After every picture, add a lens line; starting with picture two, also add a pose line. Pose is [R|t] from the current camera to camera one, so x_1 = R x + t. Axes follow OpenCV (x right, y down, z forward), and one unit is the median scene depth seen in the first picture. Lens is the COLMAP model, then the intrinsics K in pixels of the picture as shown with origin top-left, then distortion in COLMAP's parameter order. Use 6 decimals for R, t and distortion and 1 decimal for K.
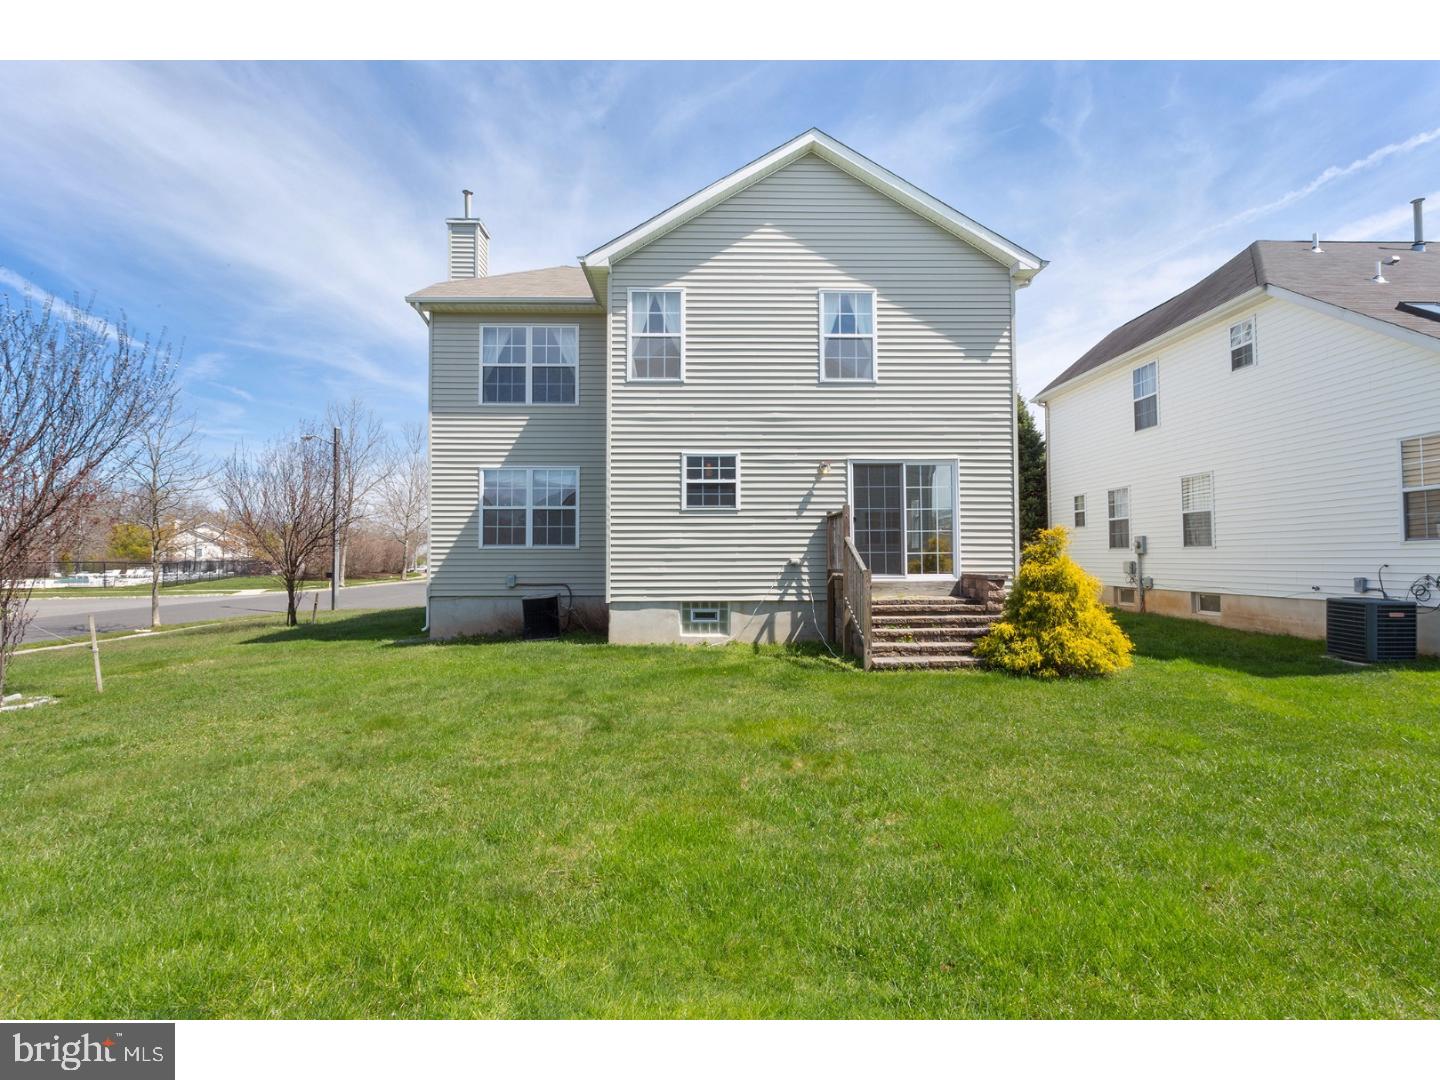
lens RADIAL K [[692.8, 0, 713.6], [0, 692.8, 536.4], [0, 0, 1]] dist [0.000832, 0.000765]
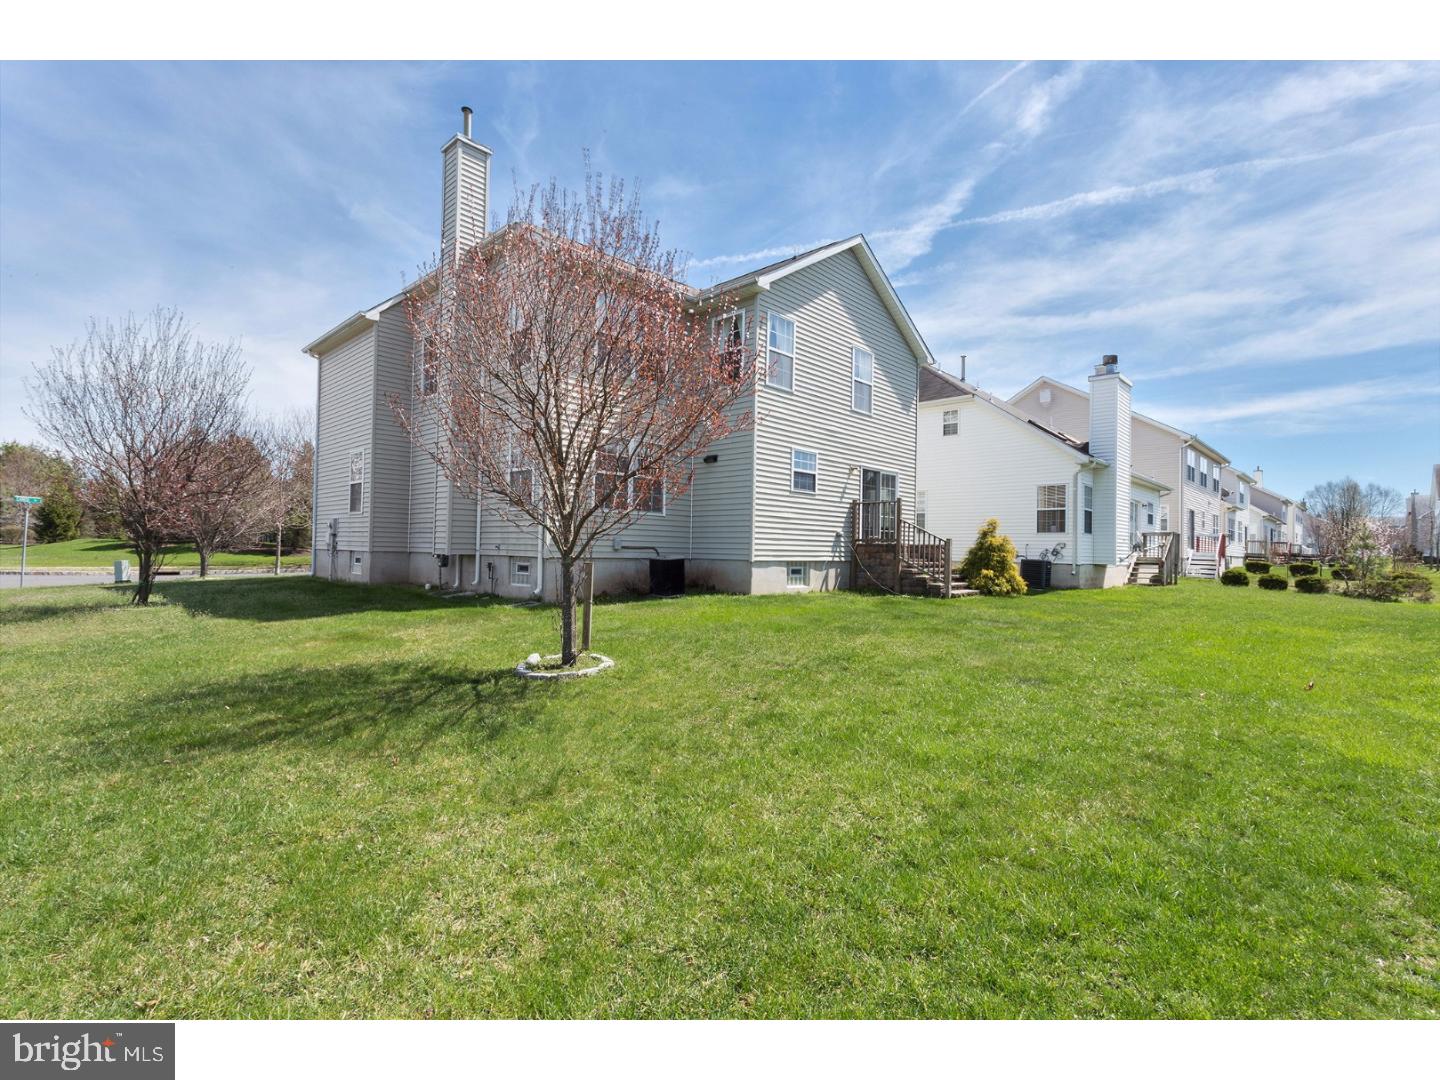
lens RADIAL K [[692.8, 0, 730.7], [0, 692.8, 542.8], [0, 0, 1]] dist [0.000832, 0.000765]
pose [[0.689253, 0.023895, 0.724126, -1.063915], [-0.045462, 0.998913, 0.010310, 0.050801], [-0.723093, -0.040027, 0.689590, 0.176009]]
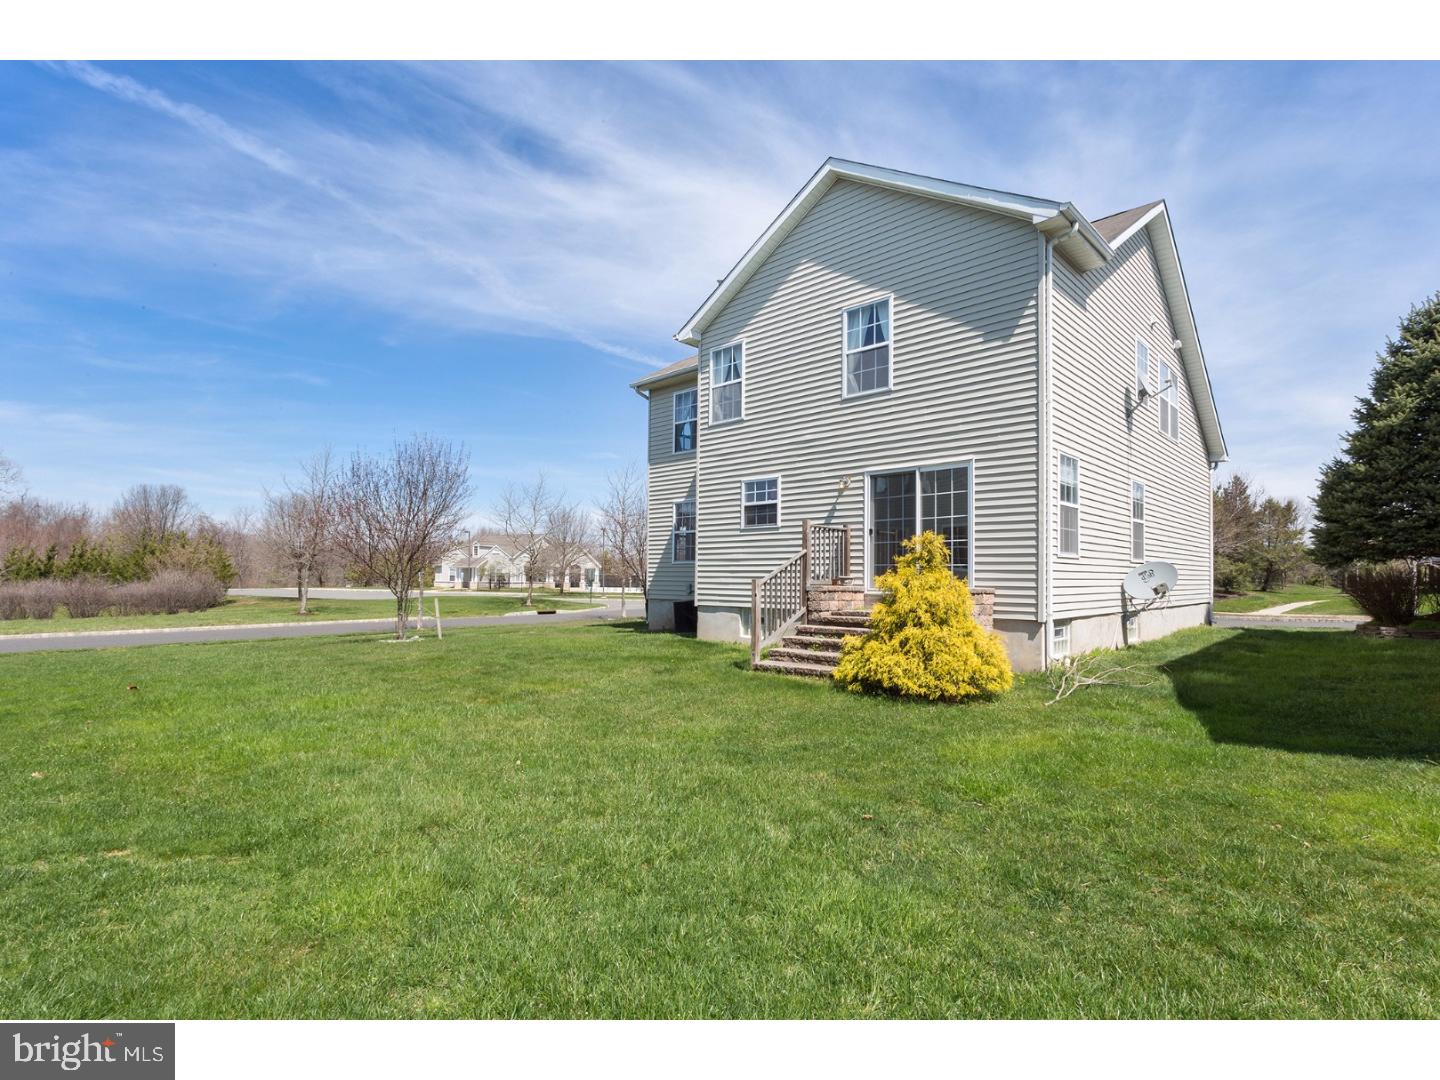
lens RADIAL K [[692.8, 0, 713.9], [0, 692.8, 555.6], [0, 0, 1]] dist [0.000832, 0.000765]
pose [[0.712600, -0.014334, -0.701424, 0.739439], [0.015149, 0.999873, -0.005043, 0.011816], [0.701407, -0.007033, 0.712726, 0.130870]]
